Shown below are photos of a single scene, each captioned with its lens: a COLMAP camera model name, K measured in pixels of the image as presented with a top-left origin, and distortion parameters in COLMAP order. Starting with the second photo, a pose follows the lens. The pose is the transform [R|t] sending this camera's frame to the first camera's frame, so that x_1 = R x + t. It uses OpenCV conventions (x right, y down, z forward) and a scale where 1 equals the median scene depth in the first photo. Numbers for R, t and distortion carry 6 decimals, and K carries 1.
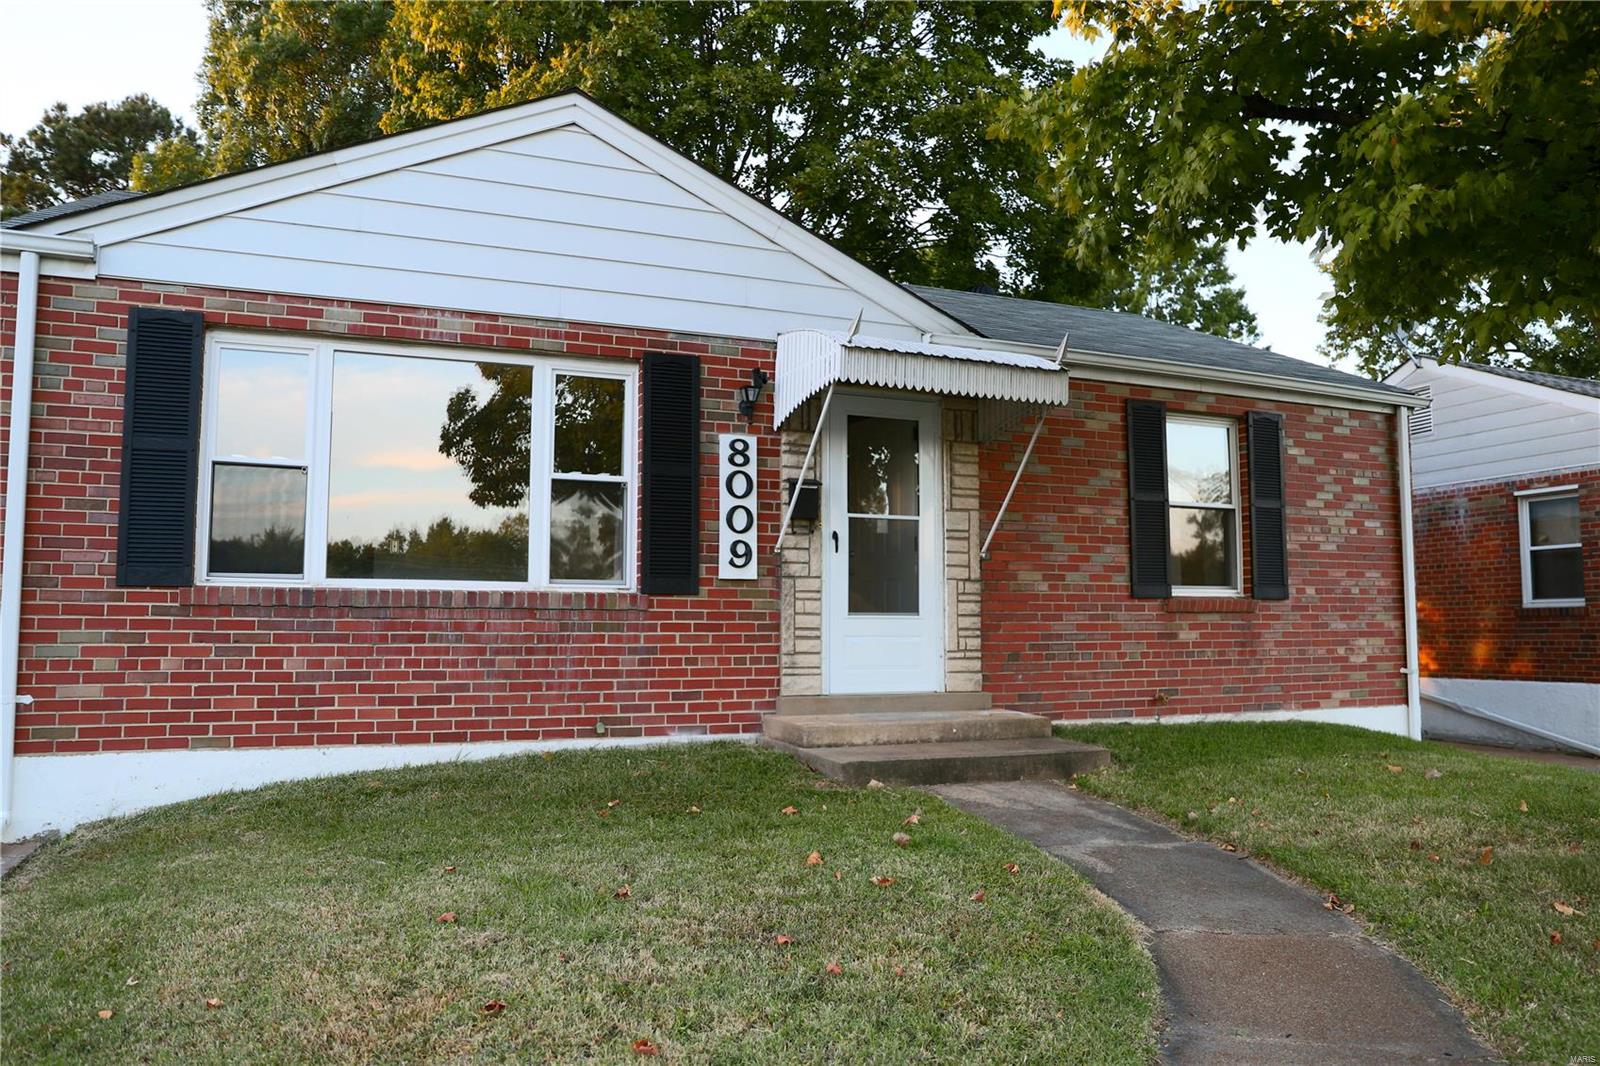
lens RADIAL K [[1120.4, 0, 800.9], [0, 1120.4, 536.0], [0, 0, 1]] dist [-0.032885, 0.004986]
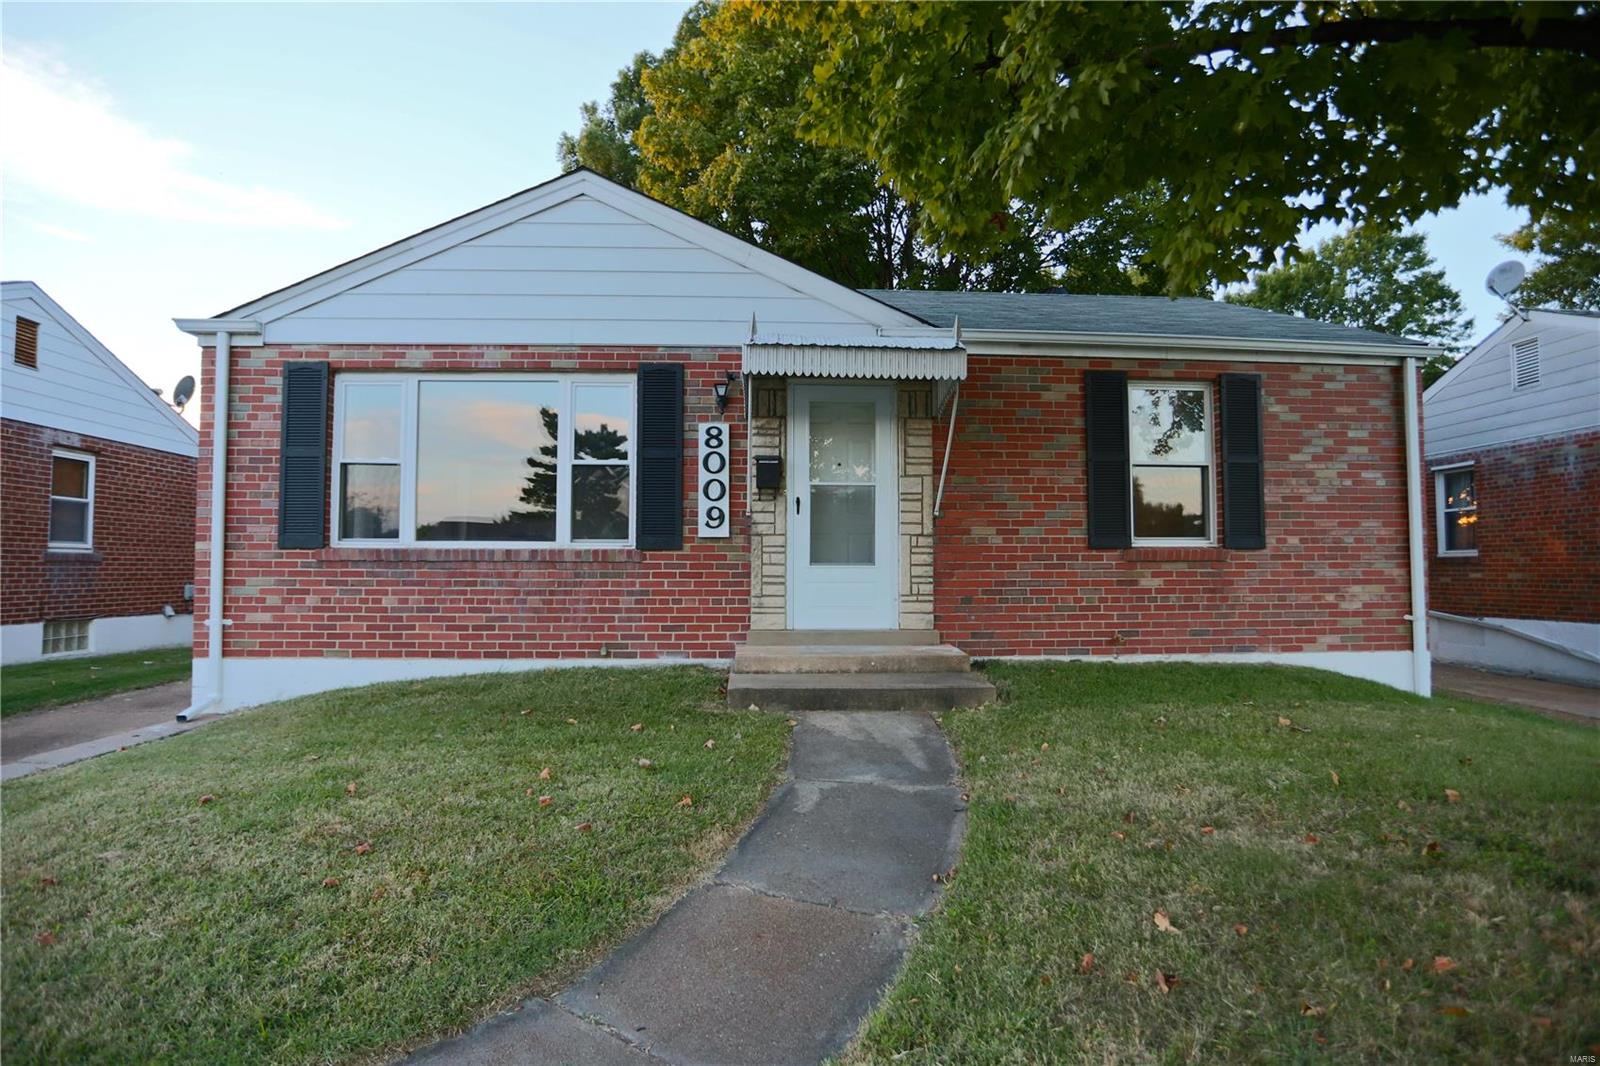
lens RADIAL K [[795.7, 0, 803.1], [0, 795.7, 529.1], [0, 0, 1]] dist [-0.028104, 0.002502]
pose [[0.944055, -0.015065, -0.329444, 0.335532], [0.026727, 0.999165, 0.030900, 0.003898], [0.328703, -0.037976, 0.943669, 0.182901]]
